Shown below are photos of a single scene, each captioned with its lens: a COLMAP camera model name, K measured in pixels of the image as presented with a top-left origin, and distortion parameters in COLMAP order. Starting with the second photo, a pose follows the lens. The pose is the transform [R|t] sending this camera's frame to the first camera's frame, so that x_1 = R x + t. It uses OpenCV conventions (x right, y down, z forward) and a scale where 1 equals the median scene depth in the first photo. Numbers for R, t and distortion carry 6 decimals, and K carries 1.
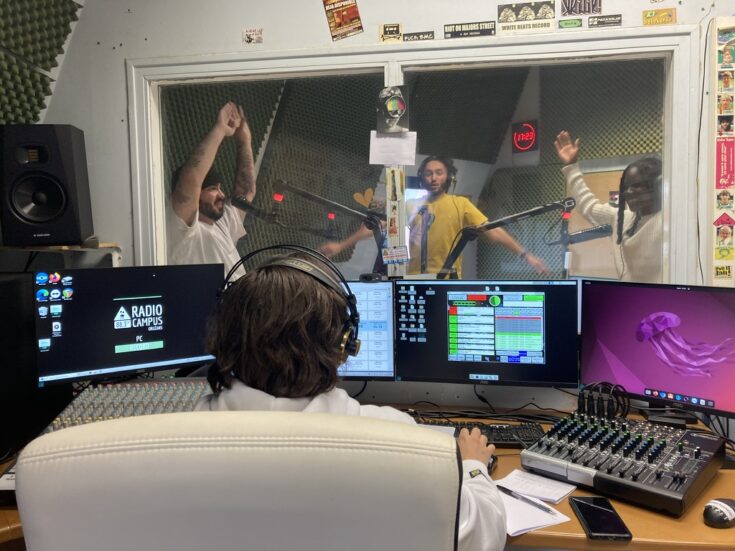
lens RADIAL K [[614.4, 0, 367.5], [0, 614.4, 275.5], [0, 0, 1]] dist [0.000319, -0.020871]
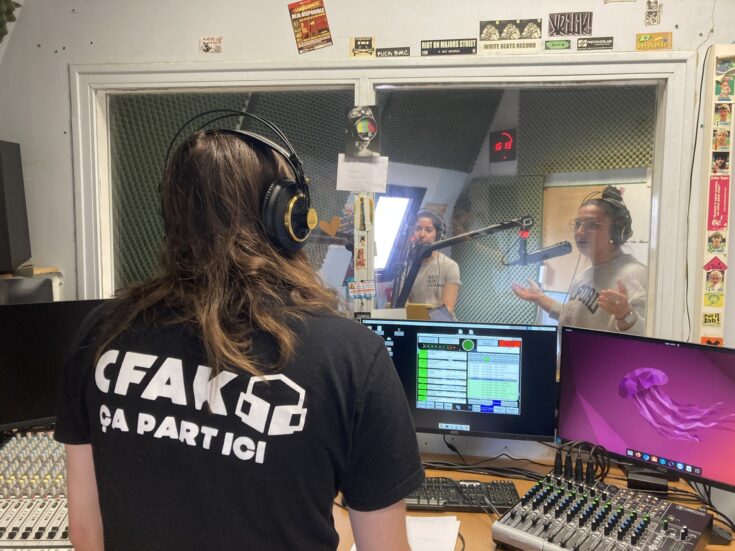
lens RADIAL K [[599.1, 0, 367.5], [0, 599.1, 275.5], [0, 0, 1]] dist [0.000440, -0.014388]
pose [[0.999054, 0.021502, 0.037794, 0.019597], [-0.022391, 0.999478, 0.023268, -0.080163], [-0.037274, -0.024093, 0.999015, 0.107284]]
